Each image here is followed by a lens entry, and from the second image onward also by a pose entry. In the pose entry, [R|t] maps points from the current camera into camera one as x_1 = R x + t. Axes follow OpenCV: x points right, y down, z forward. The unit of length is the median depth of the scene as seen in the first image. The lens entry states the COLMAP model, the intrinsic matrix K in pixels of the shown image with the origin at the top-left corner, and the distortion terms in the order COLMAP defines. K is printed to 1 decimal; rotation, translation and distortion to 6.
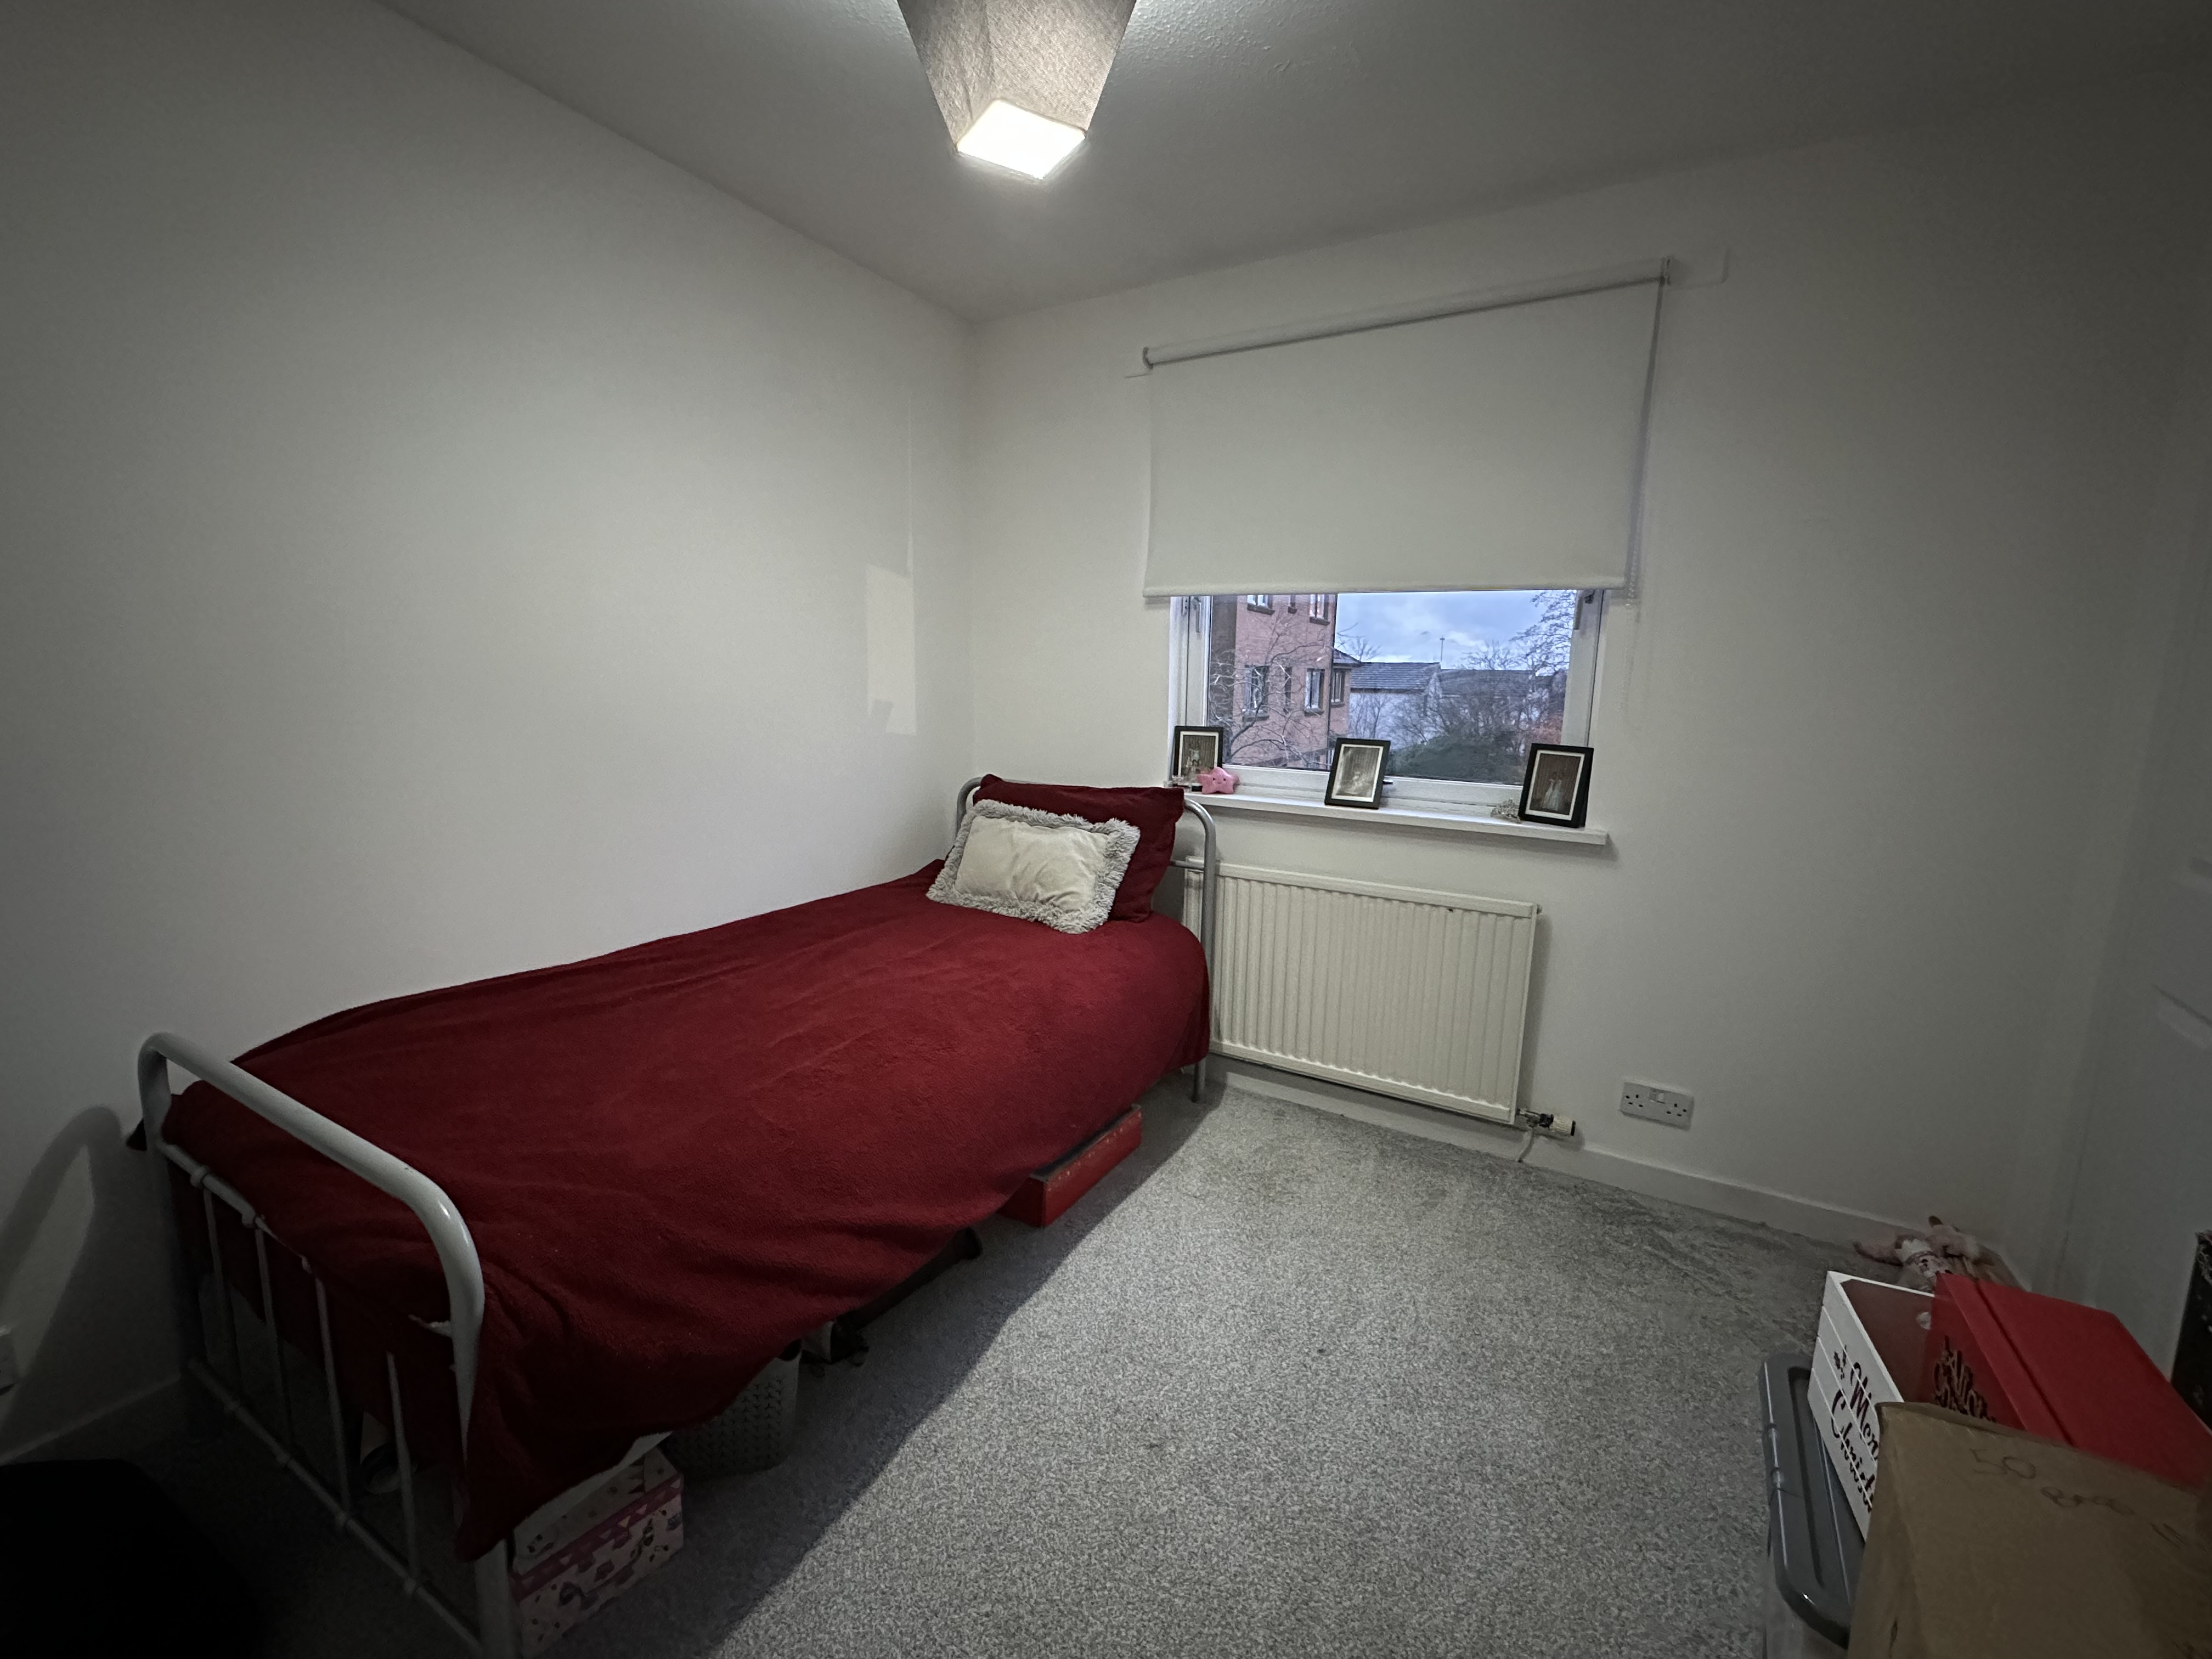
lens RADIAL K [[905.8, 0, 1106.0], [0, 905.8, 829.5], [0, 0, 1]] dist [-0.001991, -0.000091]
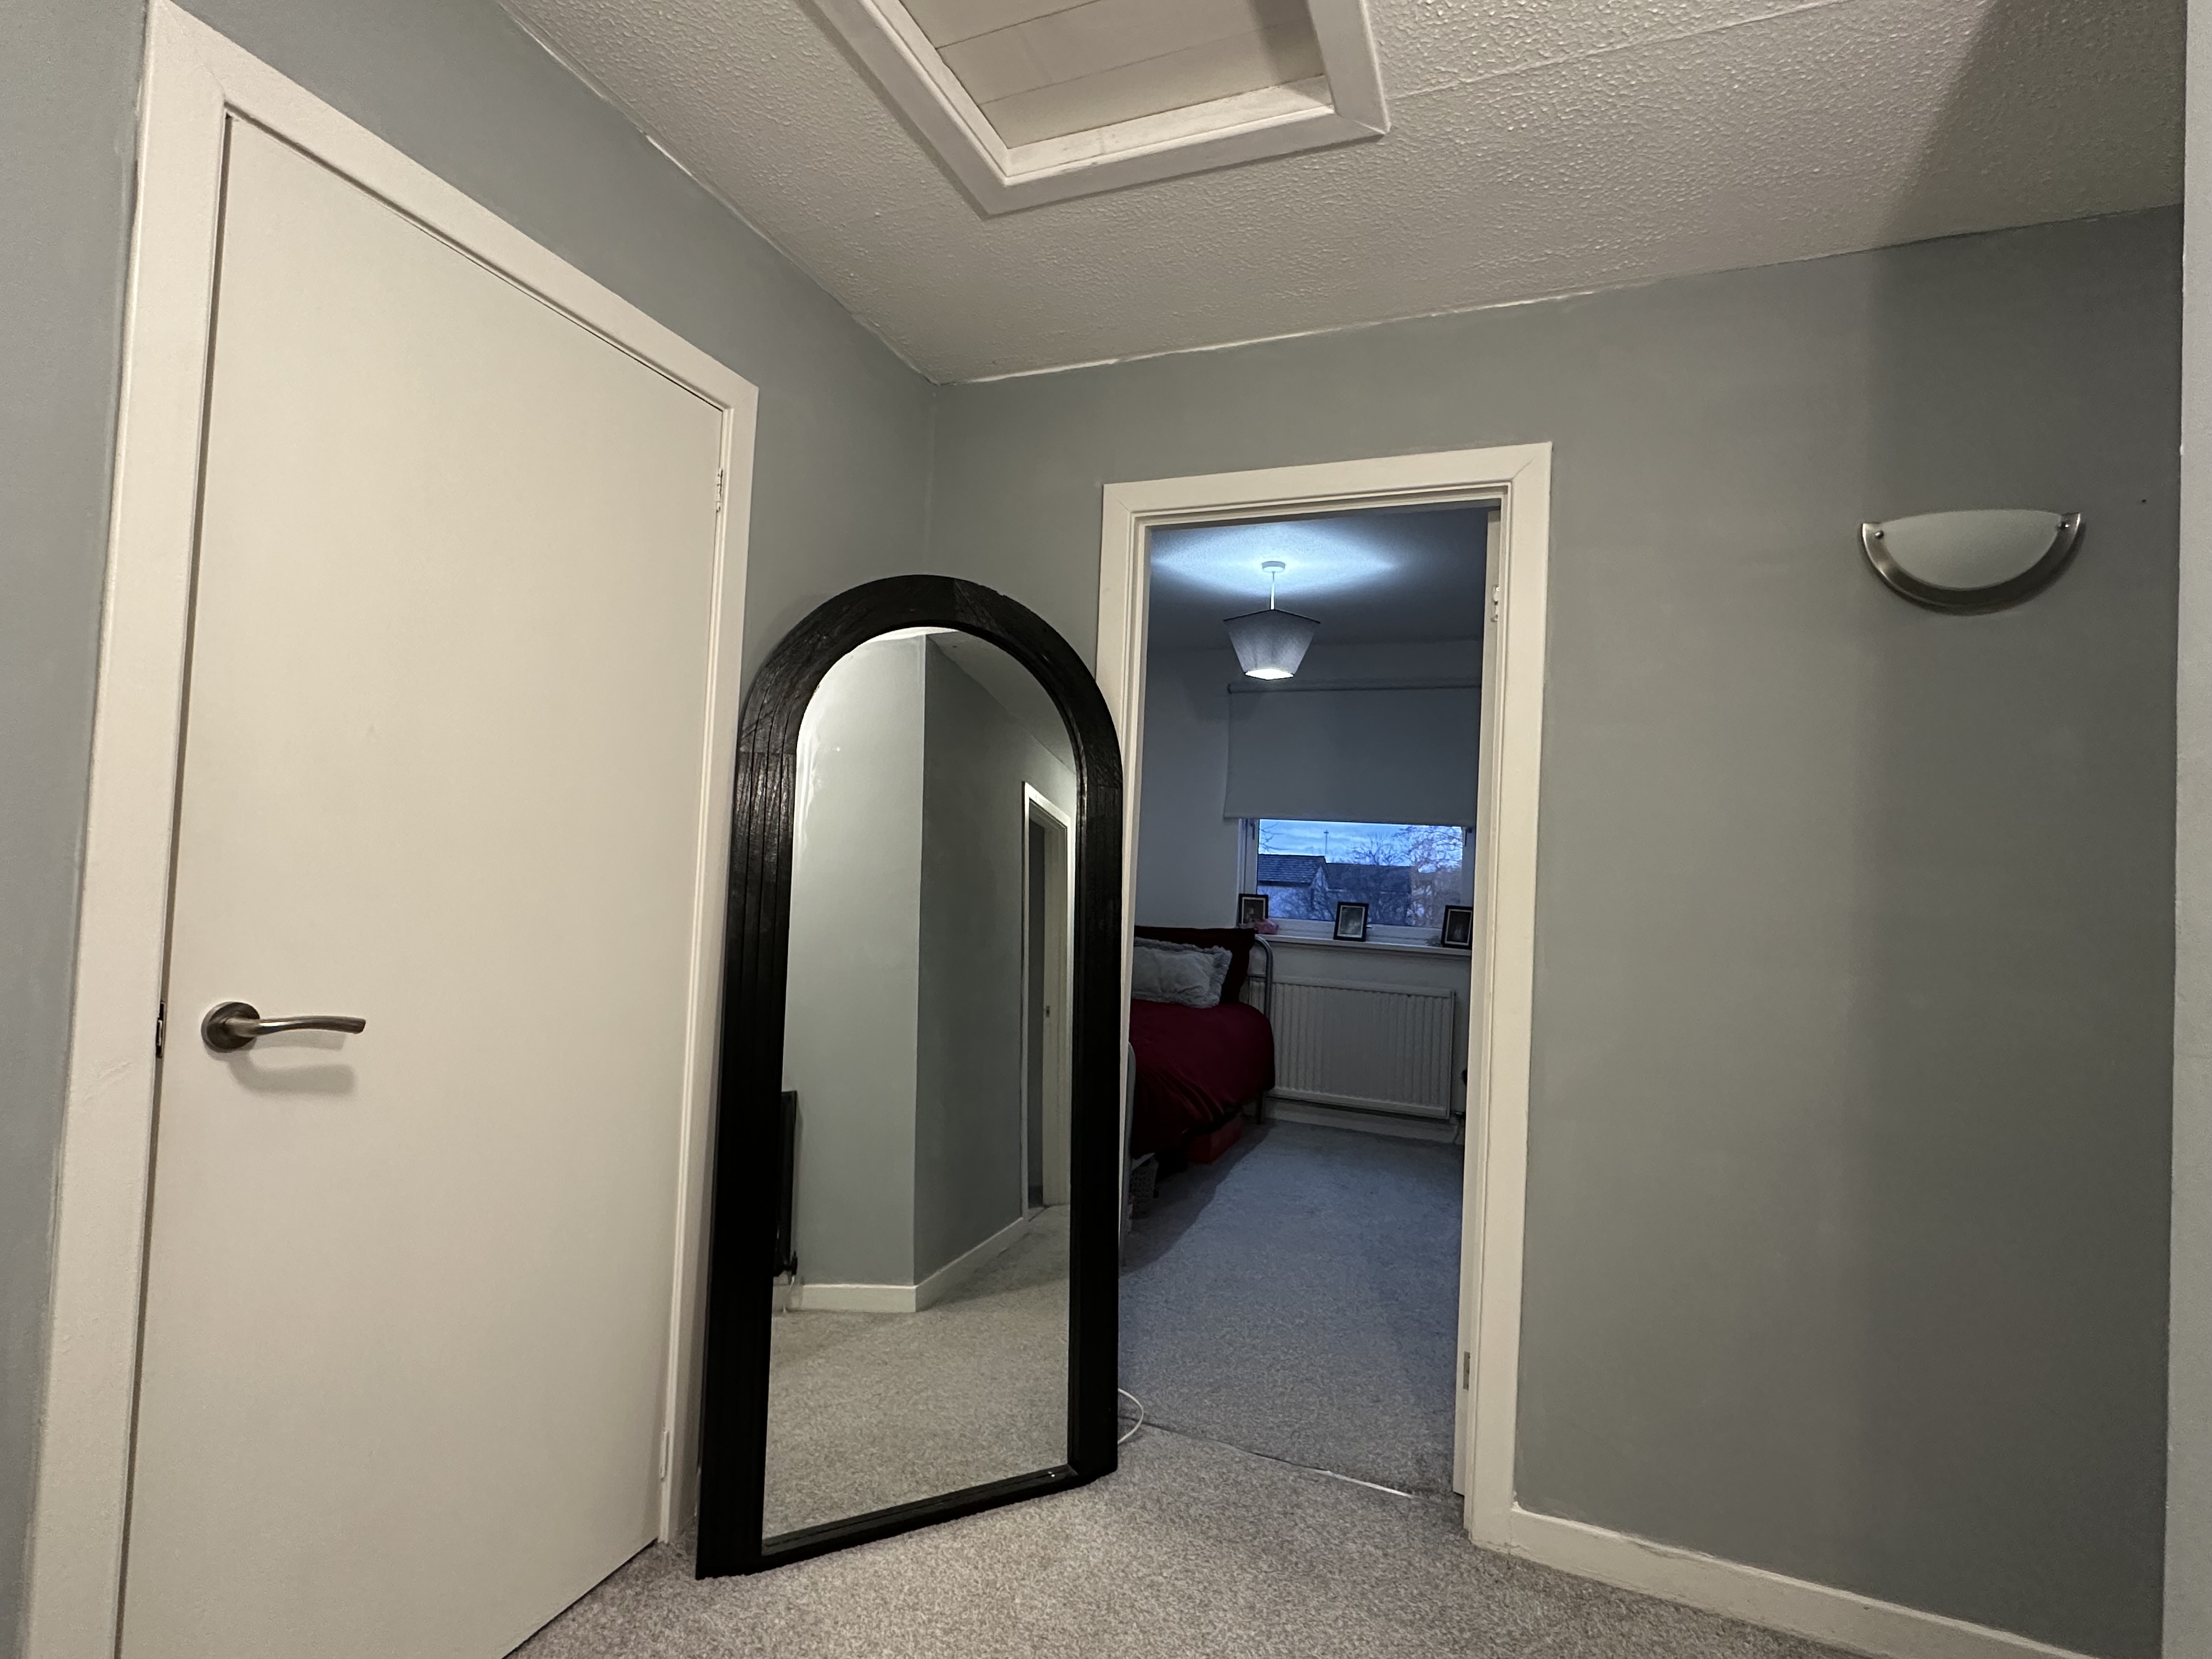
lens RADIAL K [[1036.6, 0, 1103.5], [0, 1036.6, 833.7], [0, 0, 1]] dist [-0.002875, 0.000782]
pose [[0.989114, 0.032625, 0.143487, -0.472043], [-0.004224, 0.981005, -0.193937, 0.155983], [-0.147088, 0.191220, 0.970464, -0.873447]]
